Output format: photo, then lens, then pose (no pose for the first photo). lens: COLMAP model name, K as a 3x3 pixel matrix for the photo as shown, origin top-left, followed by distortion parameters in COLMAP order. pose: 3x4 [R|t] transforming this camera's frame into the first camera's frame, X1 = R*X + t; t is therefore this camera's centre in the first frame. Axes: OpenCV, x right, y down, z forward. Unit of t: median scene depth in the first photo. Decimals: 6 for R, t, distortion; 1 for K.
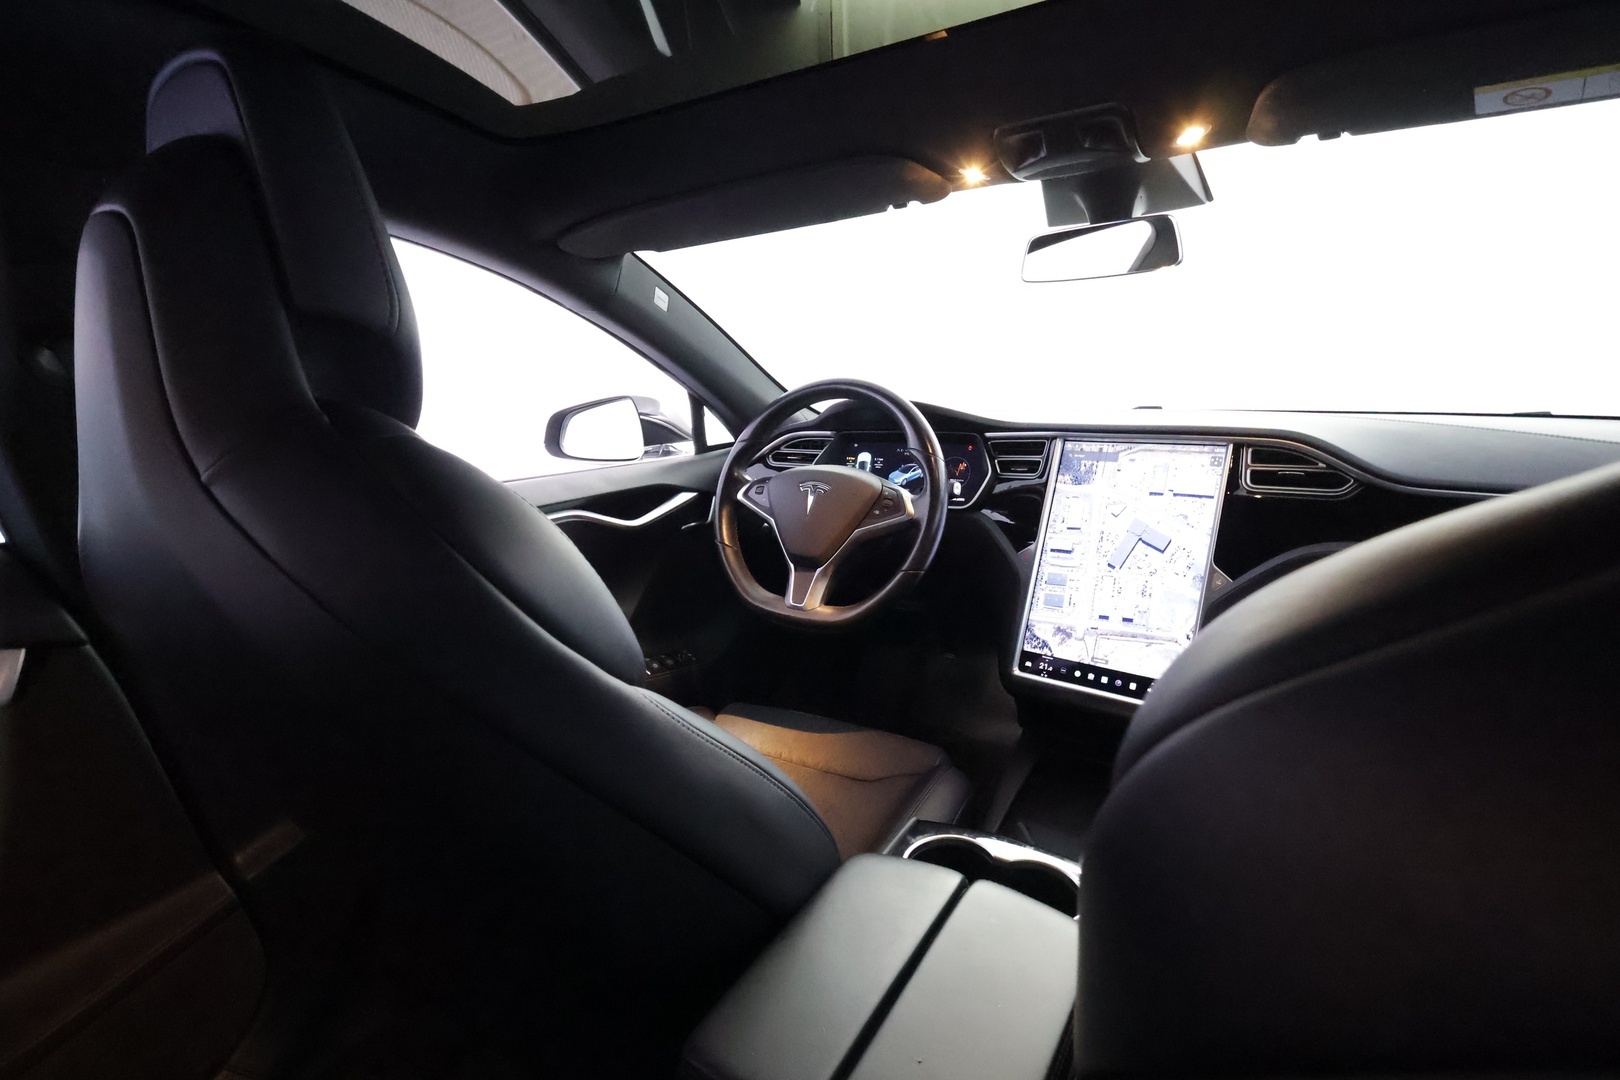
lens RADIAL K [[759.4, 0, 810.0], [0, 759.4, 540.0], [0, 0, 1]] dist [0.000699, 0.000874]
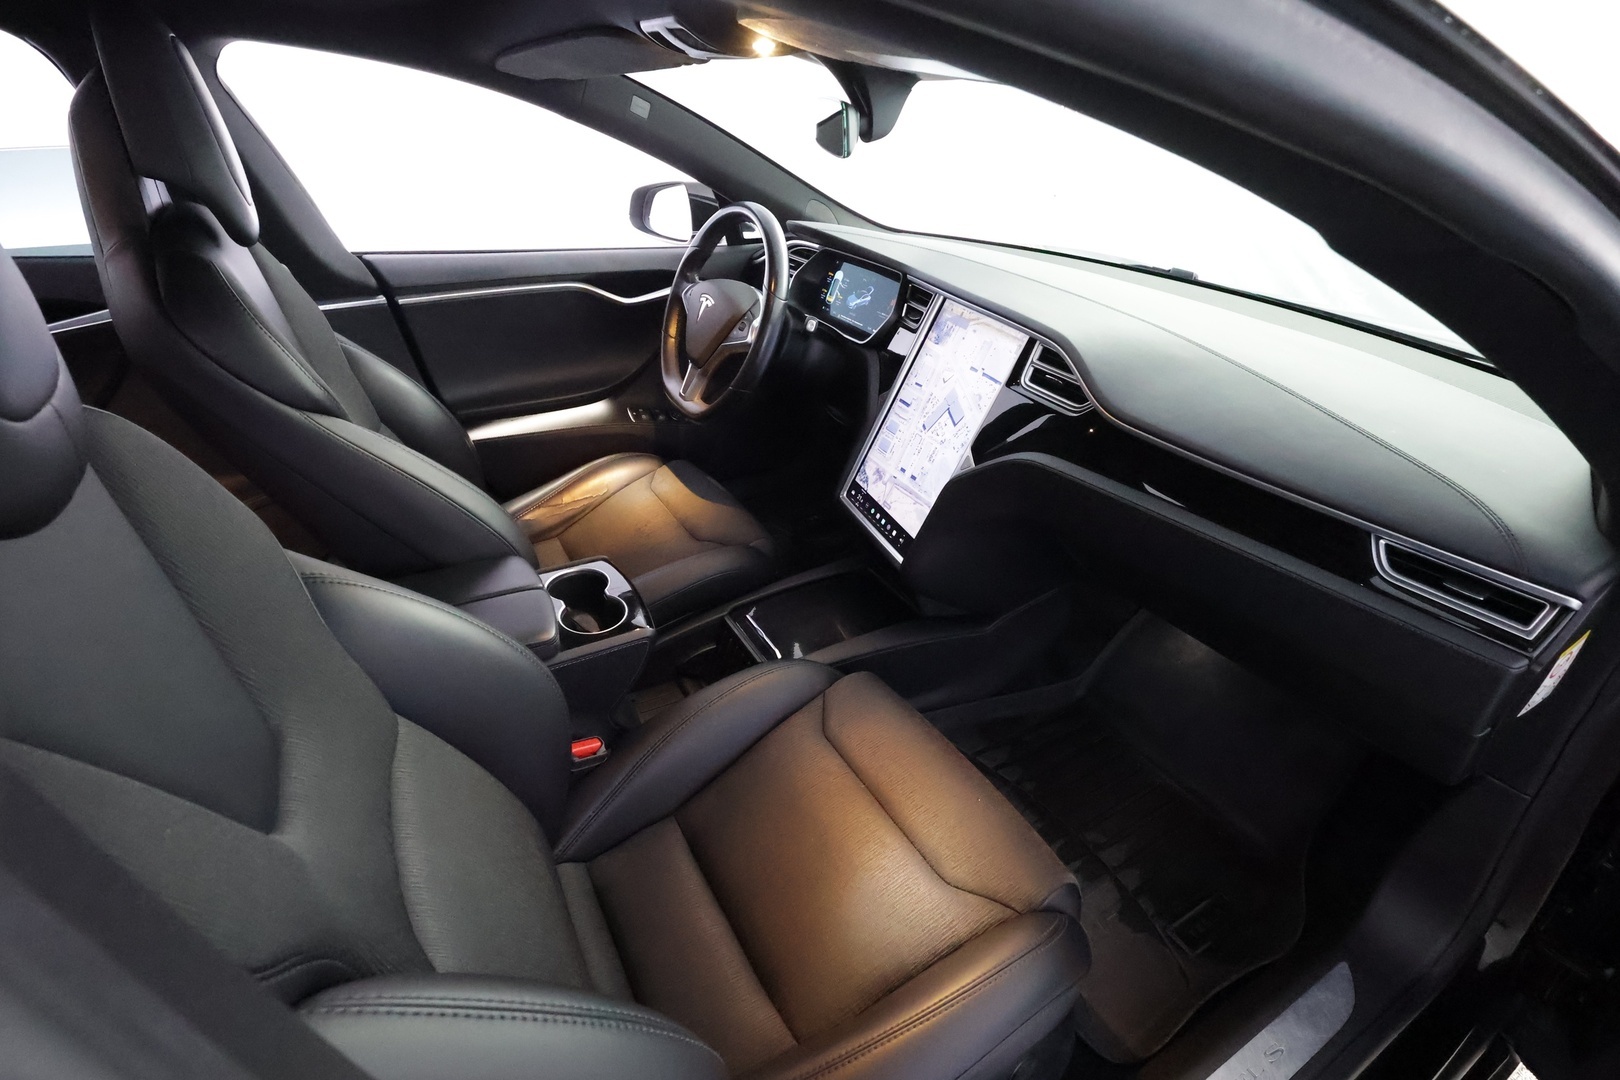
lens RADIAL K [[759.4, 0, 810.0], [0, 759.4, 540.0], [0, 0, 1]] dist [0.000699, 0.000874]
pose [[0.877782, 0.303528, -0.370633, 0.688378], [-0.176163, 0.923973, 0.339471, -0.151754], [0.445494, -0.232690, 0.864518, -0.042346]]
